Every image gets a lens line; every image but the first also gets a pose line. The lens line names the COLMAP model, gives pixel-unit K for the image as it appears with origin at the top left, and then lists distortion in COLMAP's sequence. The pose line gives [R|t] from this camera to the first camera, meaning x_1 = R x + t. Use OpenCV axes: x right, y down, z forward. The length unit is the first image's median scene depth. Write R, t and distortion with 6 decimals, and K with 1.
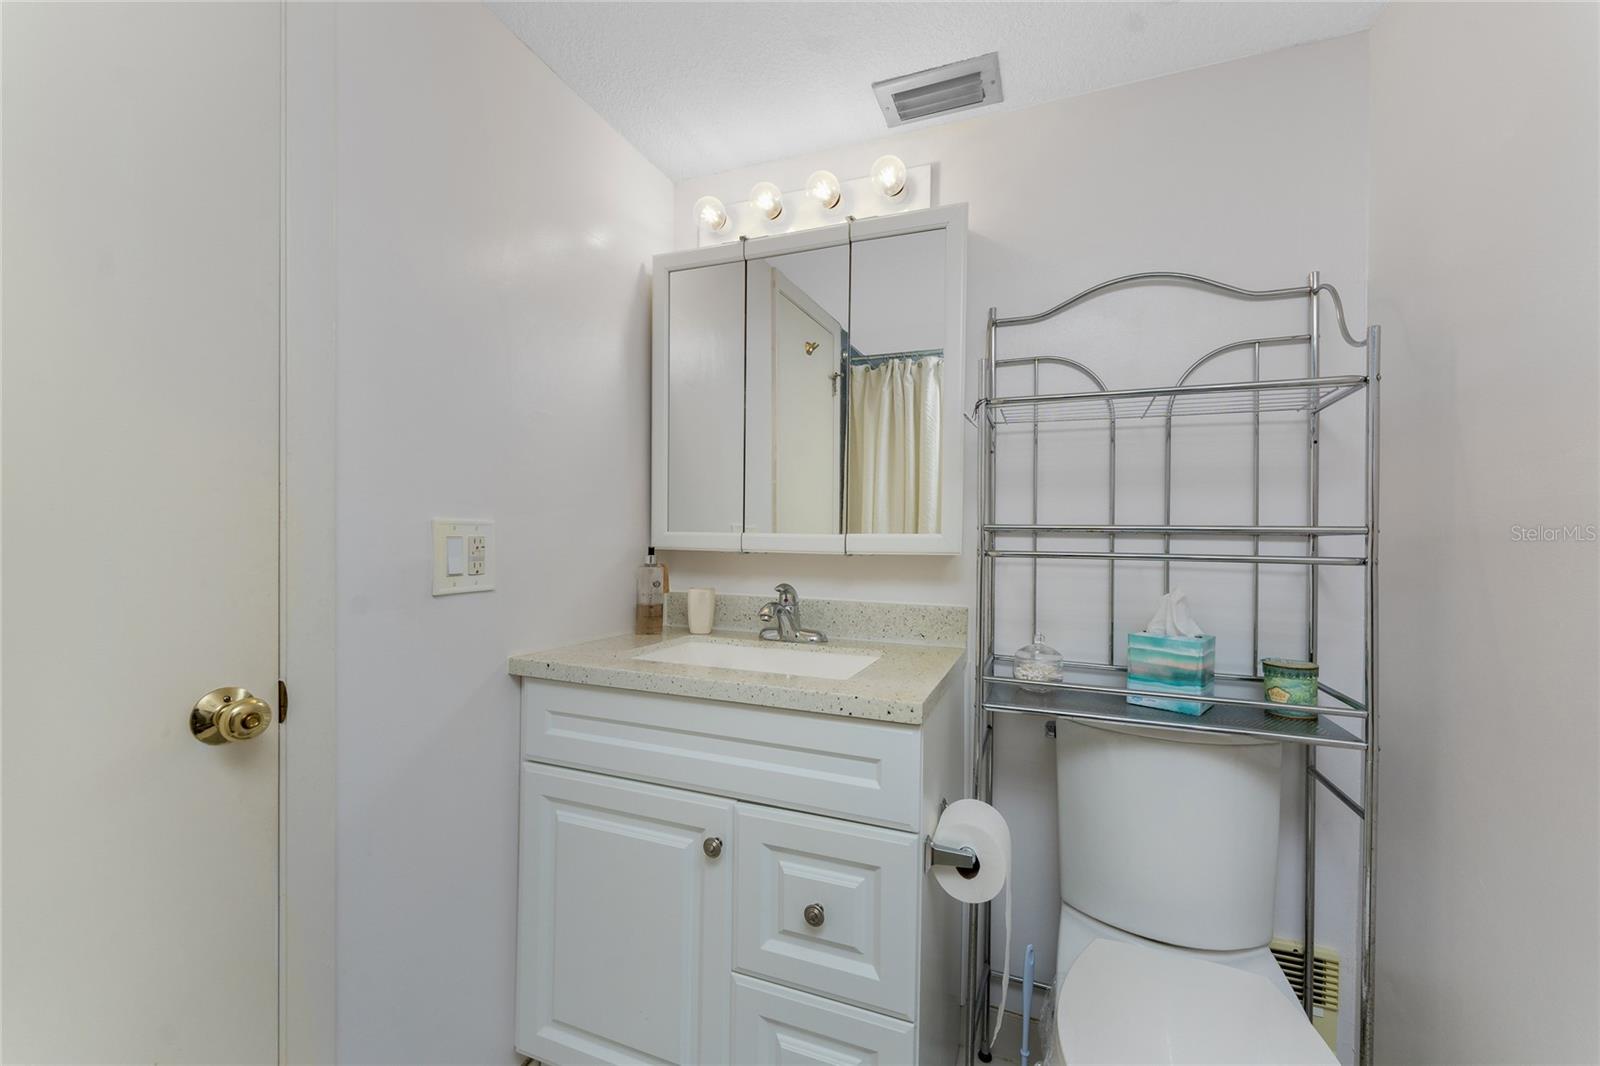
lens RADIAL K [[638.7, 0, 786.2], [0, 638.7, 535.7], [0, 0, 1]] dist [0.003759, 0.000224]
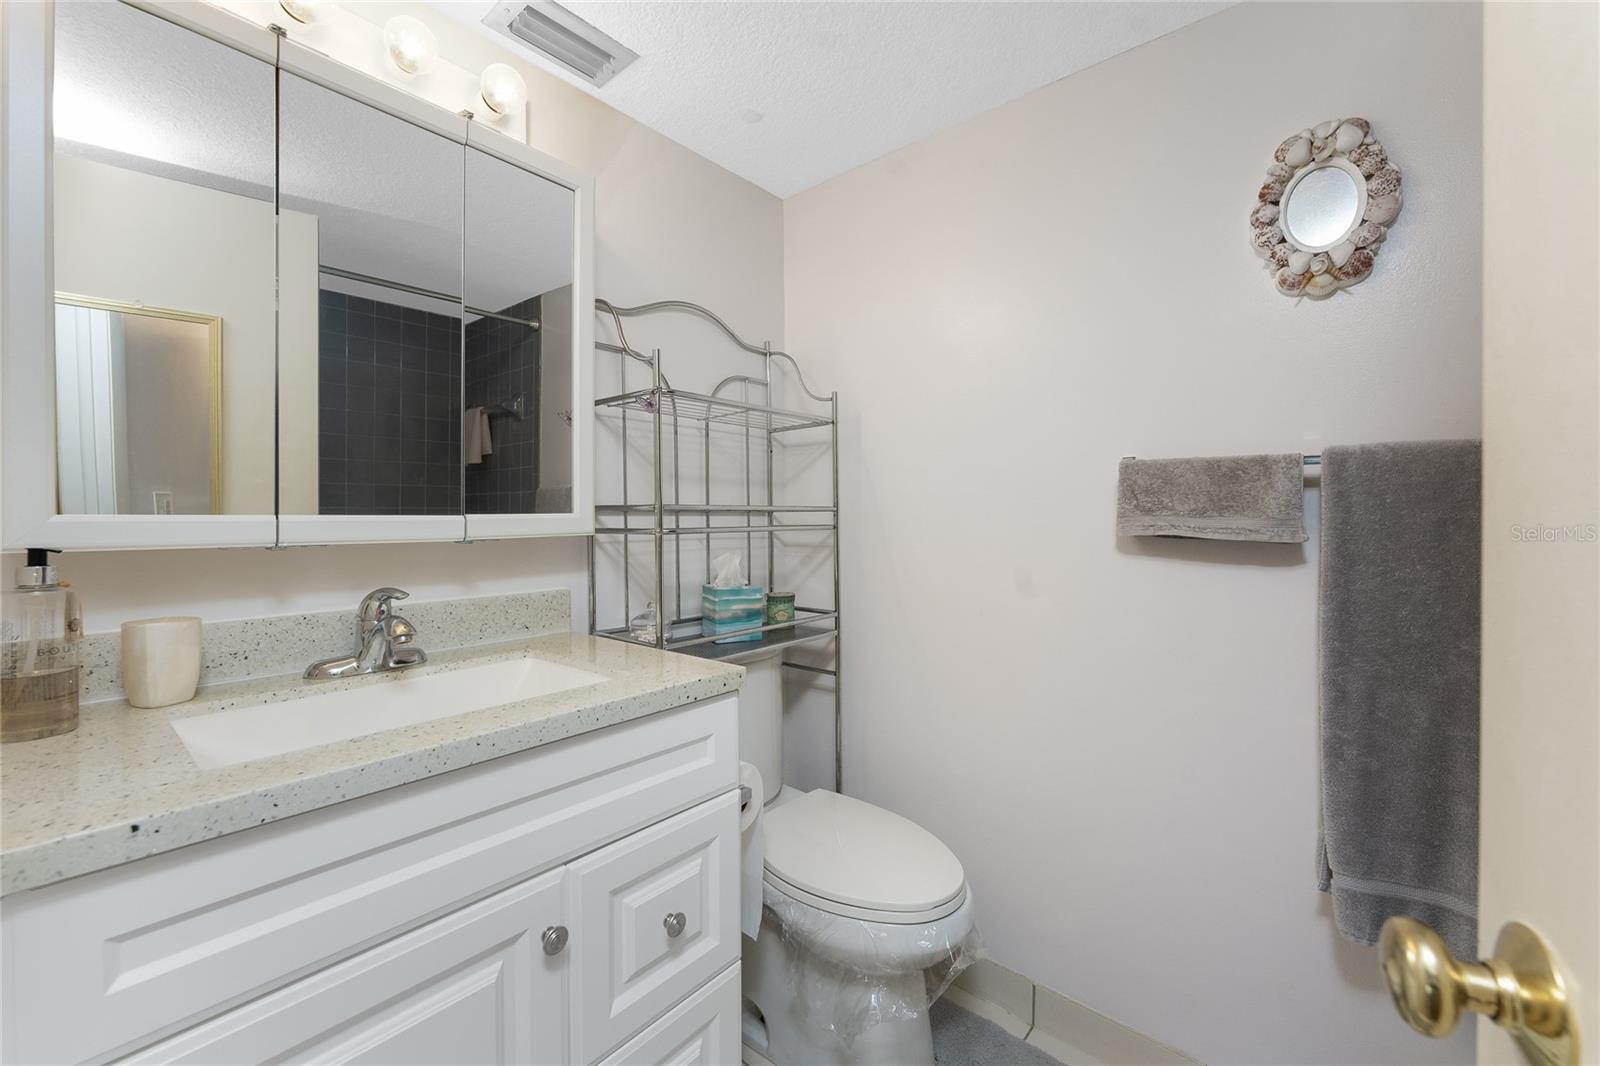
lens RADIAL K [[638.7, 0, 790.4], [0, 638.7, 524.6], [0, 0, 1]] dist [0.003759, 0.000224]
pose [[0.344132, -0.025963, 0.938562, -0.593965], [0.010195, 0.999662, 0.023915, -0.006654], [-0.938866, 0.001339, 0.344281, 0.411586]]
